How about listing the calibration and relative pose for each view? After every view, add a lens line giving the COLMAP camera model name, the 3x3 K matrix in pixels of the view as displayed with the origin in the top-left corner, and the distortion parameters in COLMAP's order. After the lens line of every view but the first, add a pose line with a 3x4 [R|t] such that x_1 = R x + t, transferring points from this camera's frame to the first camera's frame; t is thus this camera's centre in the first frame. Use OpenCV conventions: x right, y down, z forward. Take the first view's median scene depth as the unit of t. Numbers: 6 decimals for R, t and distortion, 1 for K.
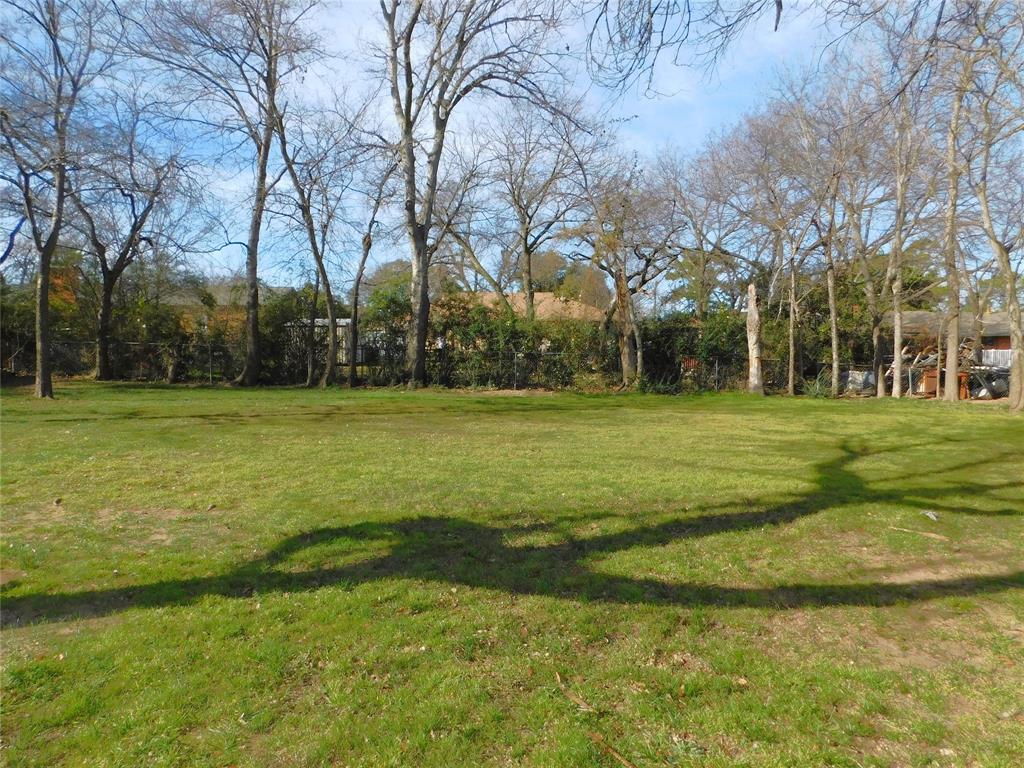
lens RADIAL K [[677.0, 0, 506.5], [0, 677.0, 381.6], [0, 0, 1]] dist [-0.067811, 0.056987]
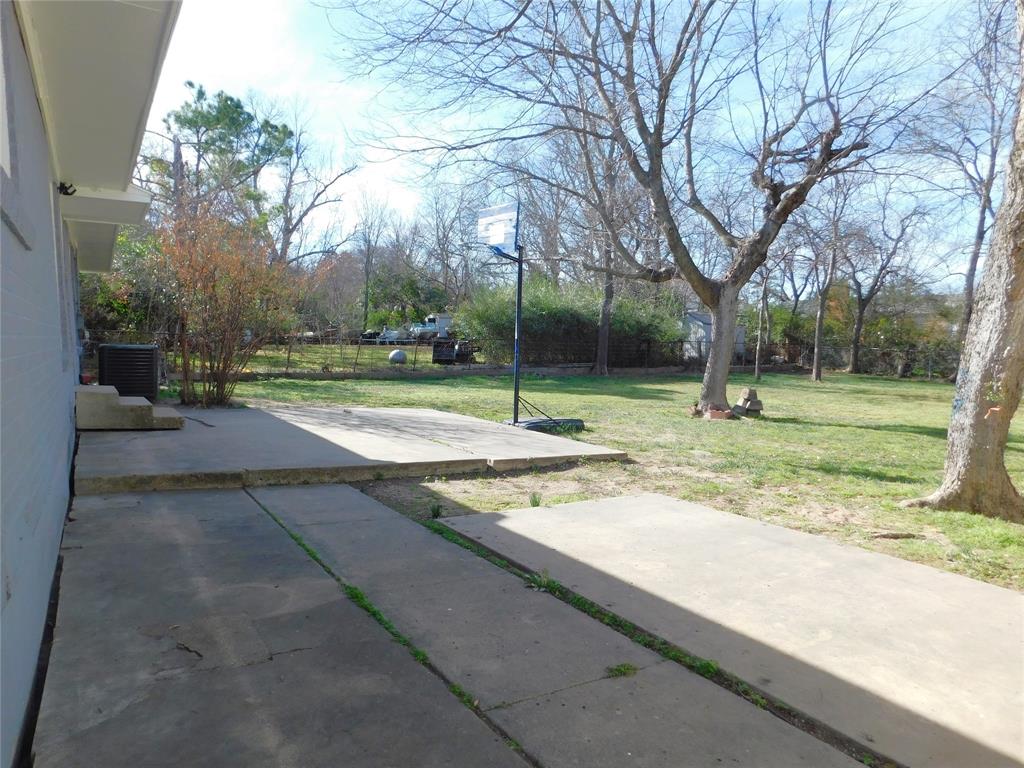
lens RADIAL K [[677.0, 0, 506.5], [0, 677.0, 381.6], [0, 0, 1]] dist [-0.067811, 0.056987]
pose [[0.498286, 0.052917, -0.865396, 0.296114], [-0.053724, 0.998102, 0.030098, 0.012656], [0.865346, 0.031495, 0.500183, -0.412578]]
